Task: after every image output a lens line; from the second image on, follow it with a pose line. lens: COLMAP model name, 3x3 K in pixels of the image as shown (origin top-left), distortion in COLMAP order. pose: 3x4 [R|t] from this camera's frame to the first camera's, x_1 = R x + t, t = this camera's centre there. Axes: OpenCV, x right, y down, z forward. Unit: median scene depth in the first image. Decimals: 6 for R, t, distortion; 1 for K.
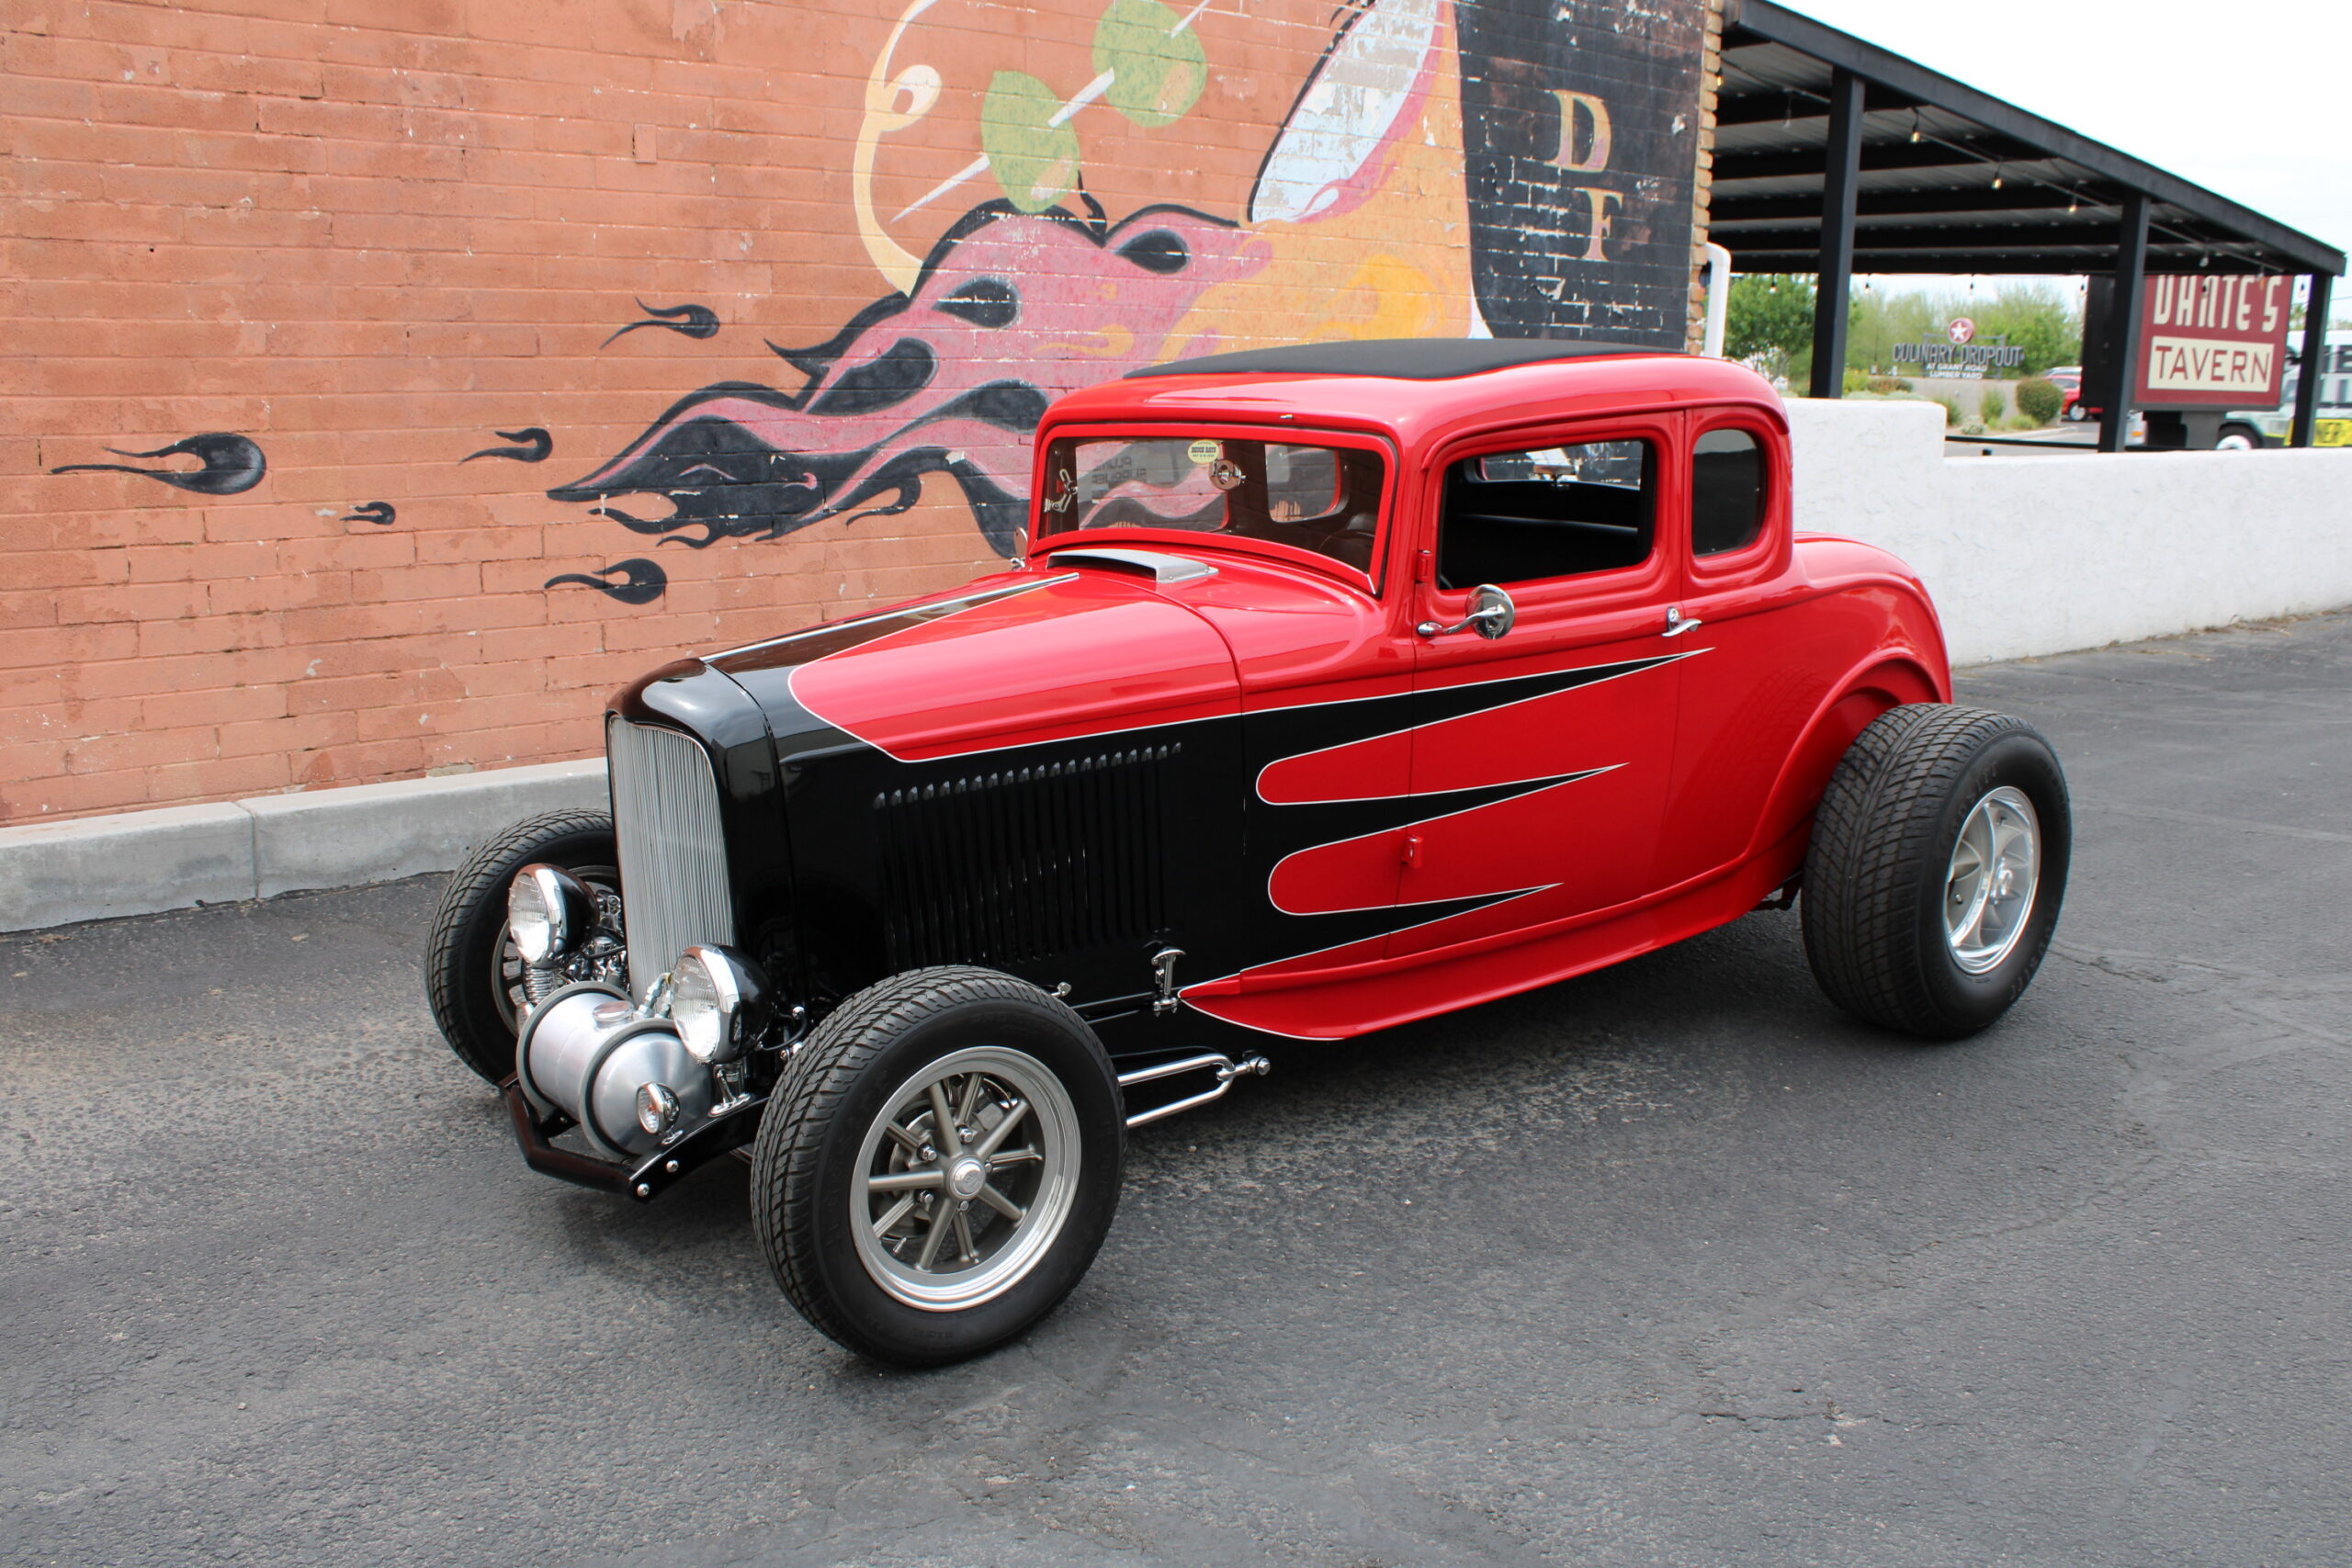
lens RADIAL K [[2061.8, 0, 1161.8], [0, 2061.8, 803.1], [0, 0, 1]] dist [-0.170228, 0.168475]
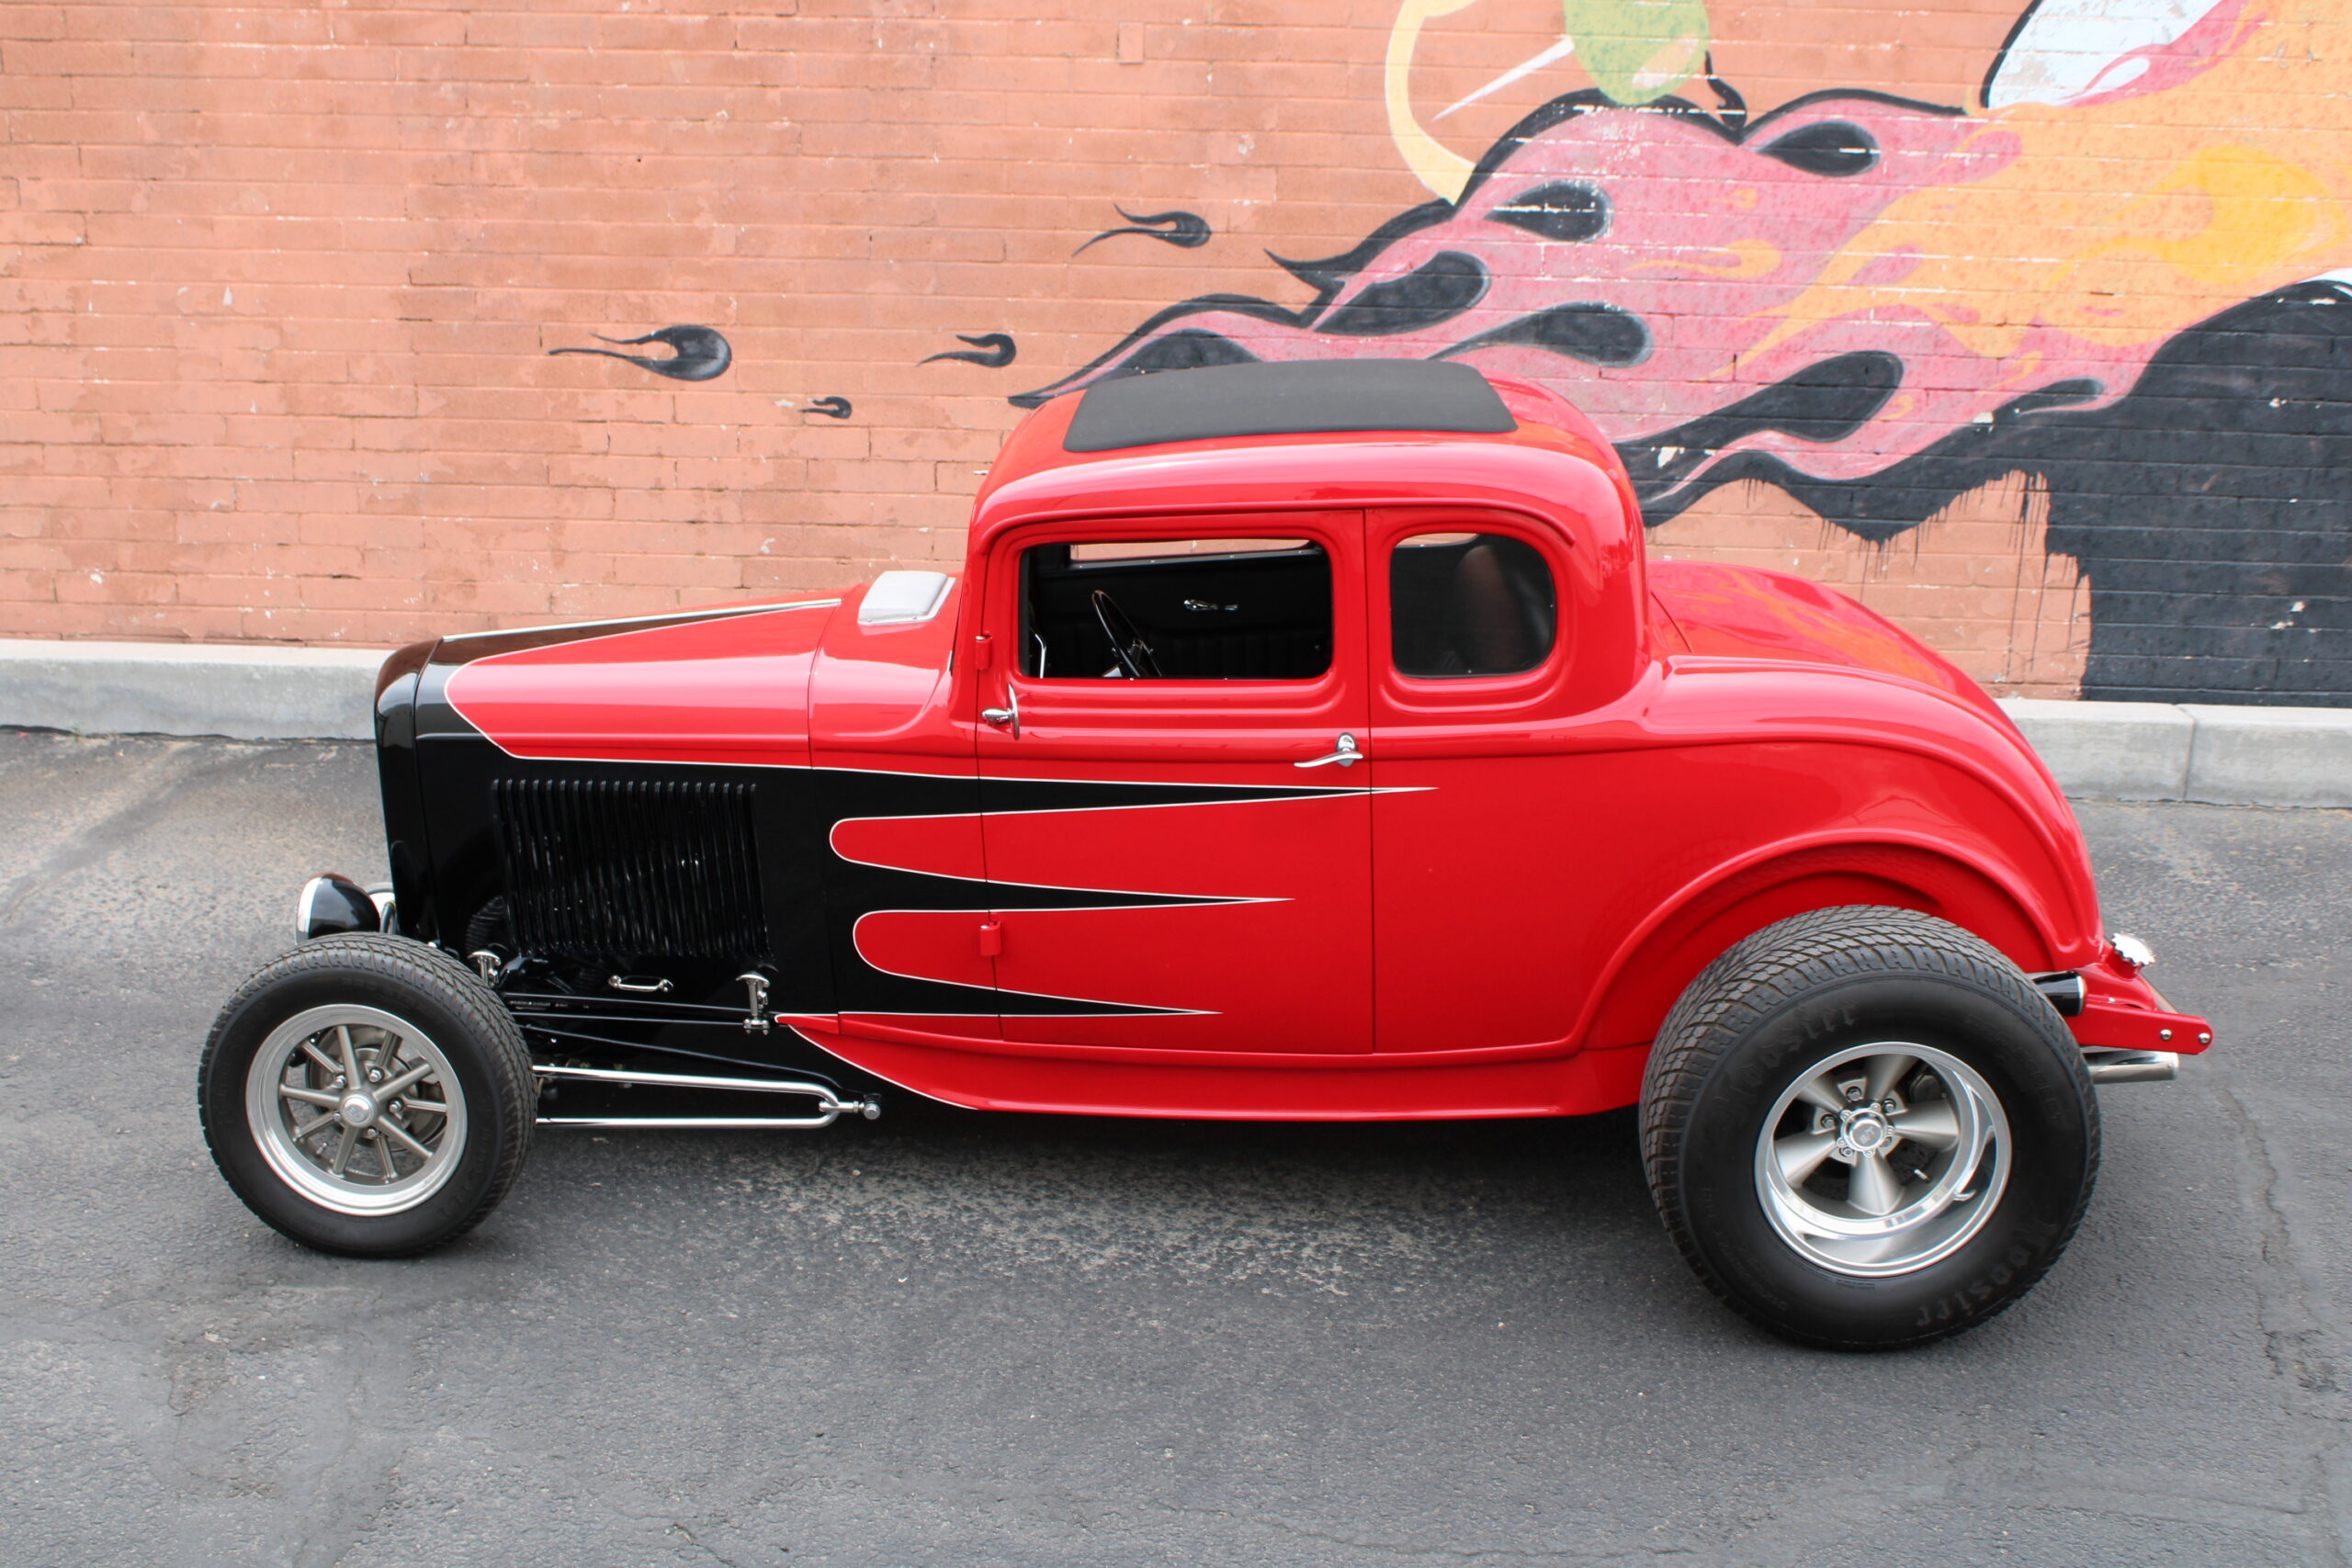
lens RADIAL K [[2587.1, 0, 1125.3], [0, 2587.1, 792.9], [0, 0, 1]] dist [-0.118801, 0.155662]
pose [[0.747753, 0.192850, -0.635353, 0.540182], [-0.148889, 0.981224, 0.122604, -0.117464], [0.647068, 0.002920, 0.762427, 0.064598]]
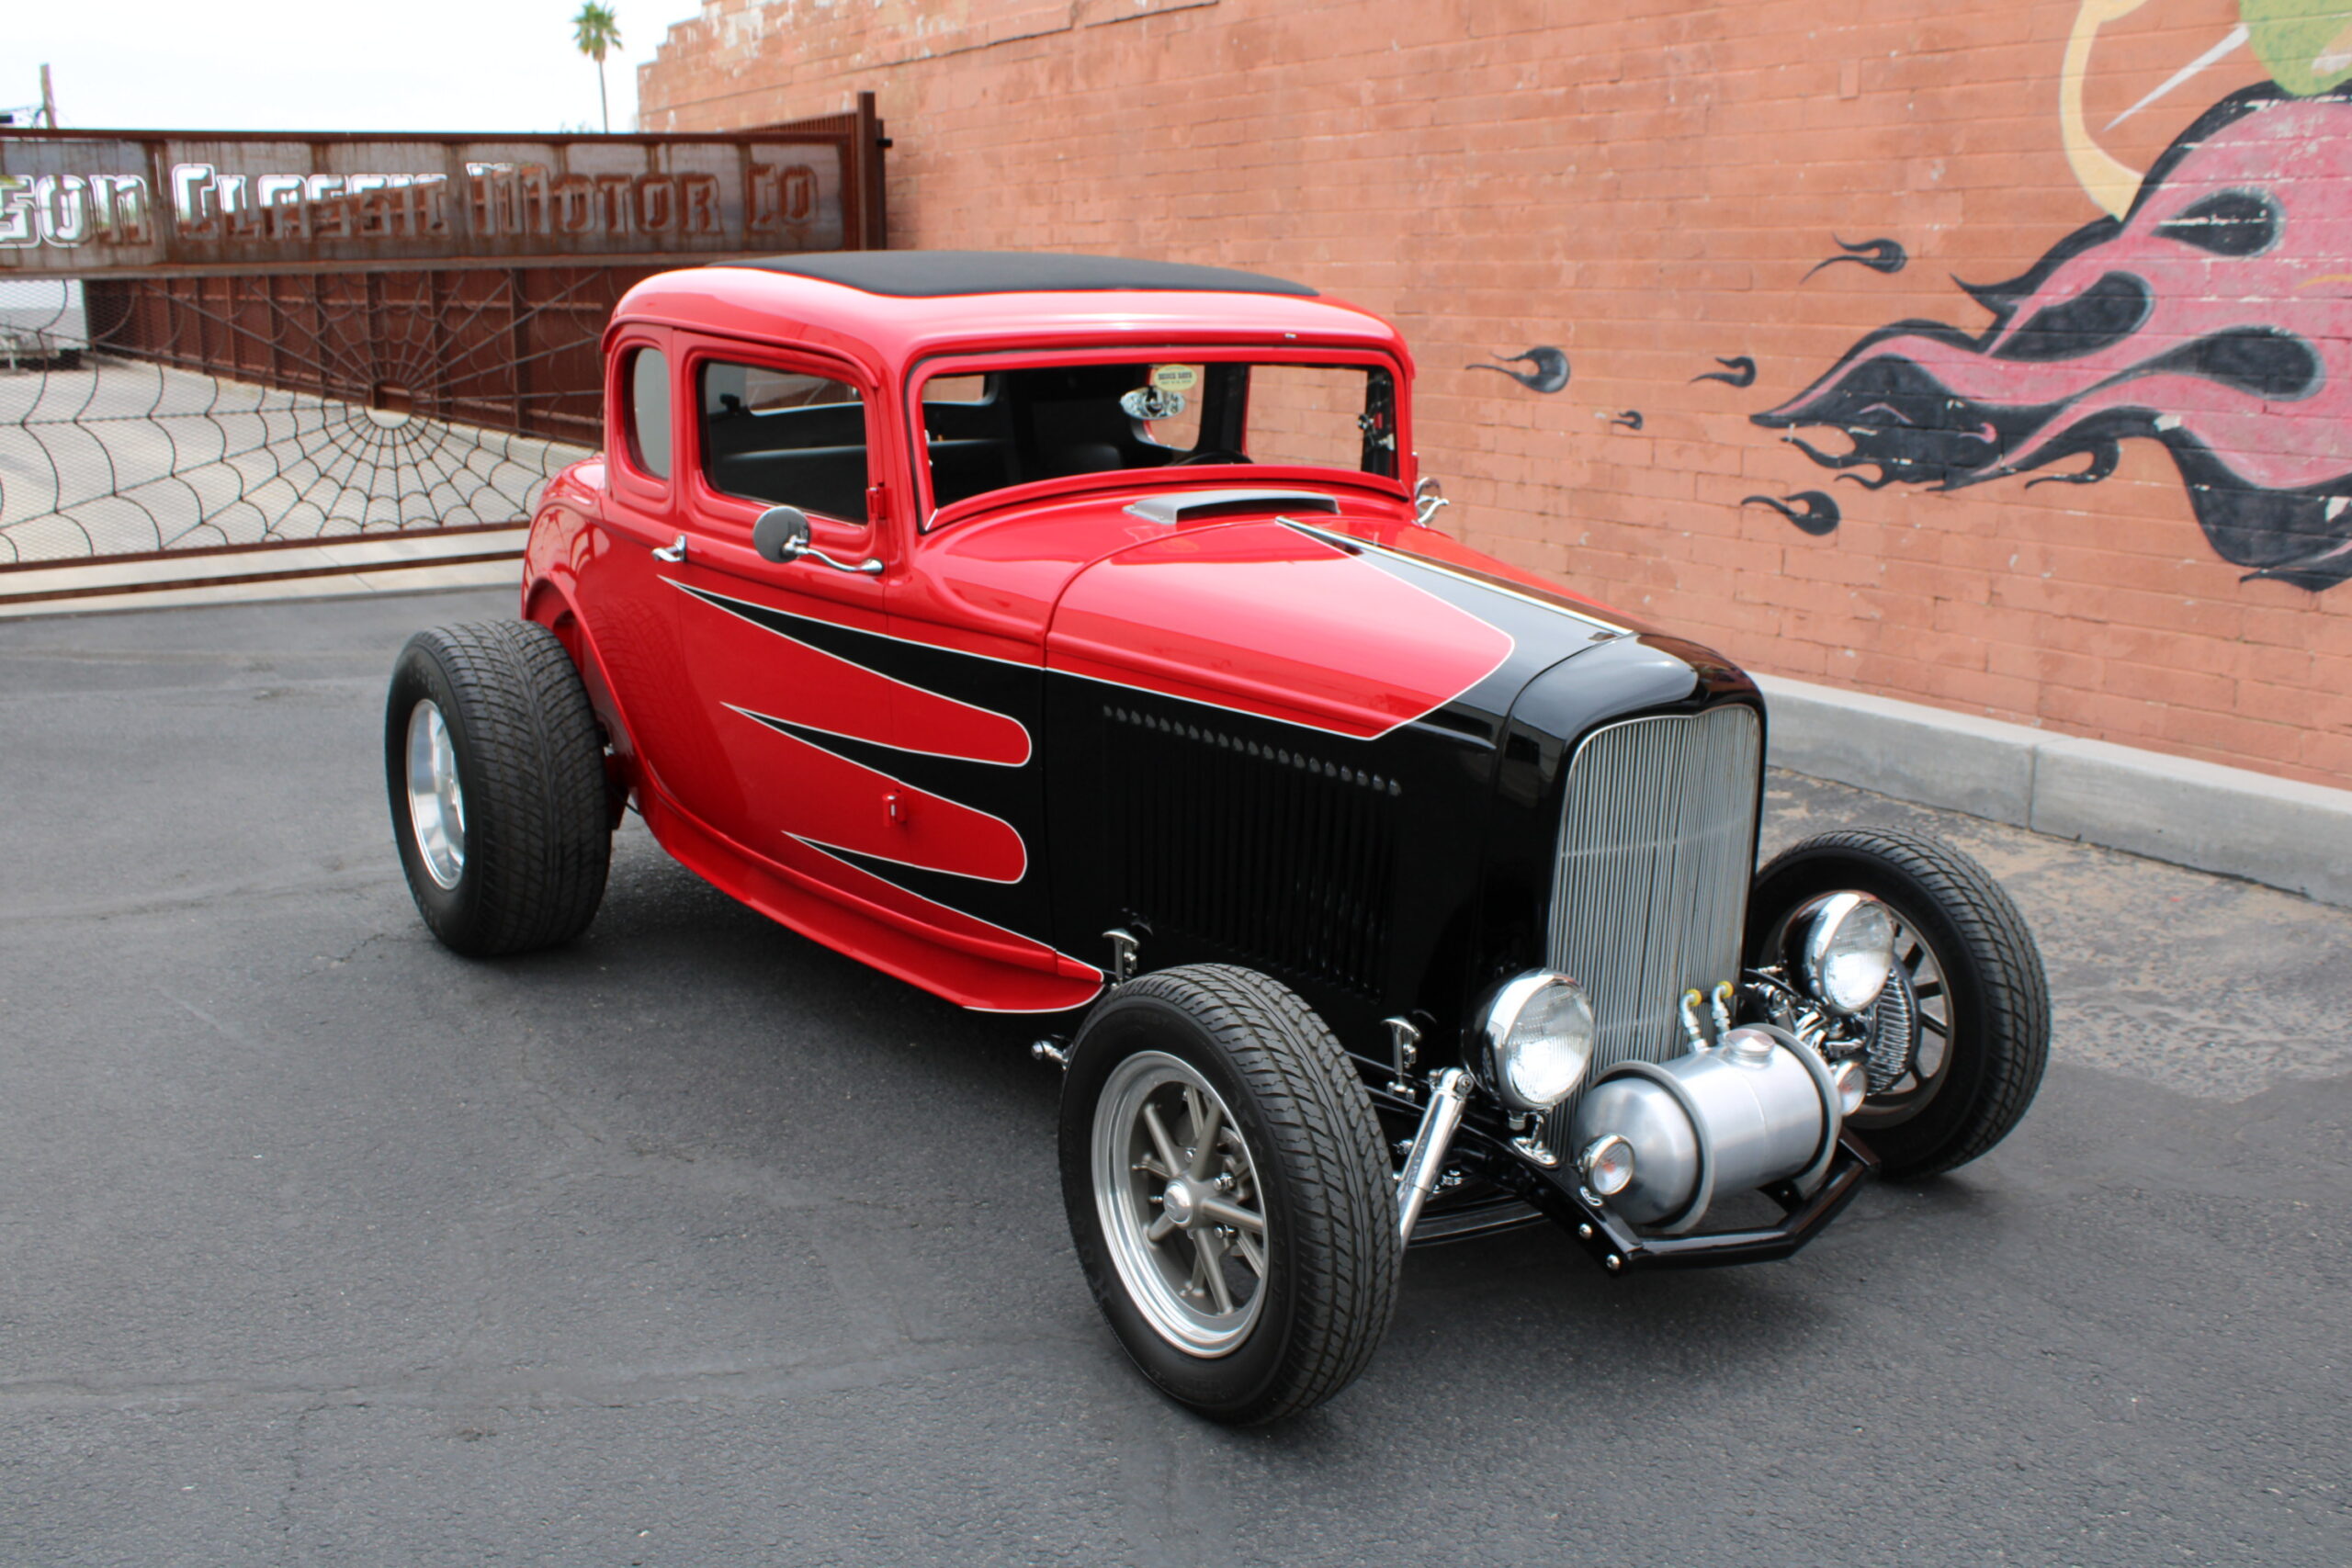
lens RADIAL K [[2163.6, 0, 1165.3], [0, 2163.6, 797.3], [0, 0, 1]] dist [-0.158909, 0.149819]
pose [[-0.112840, 0.209159, -0.971349, 0.811760], [-0.213163, 0.949736, 0.229268, -0.143269], [0.970479, 0.232926, -0.062584, 0.755608]]
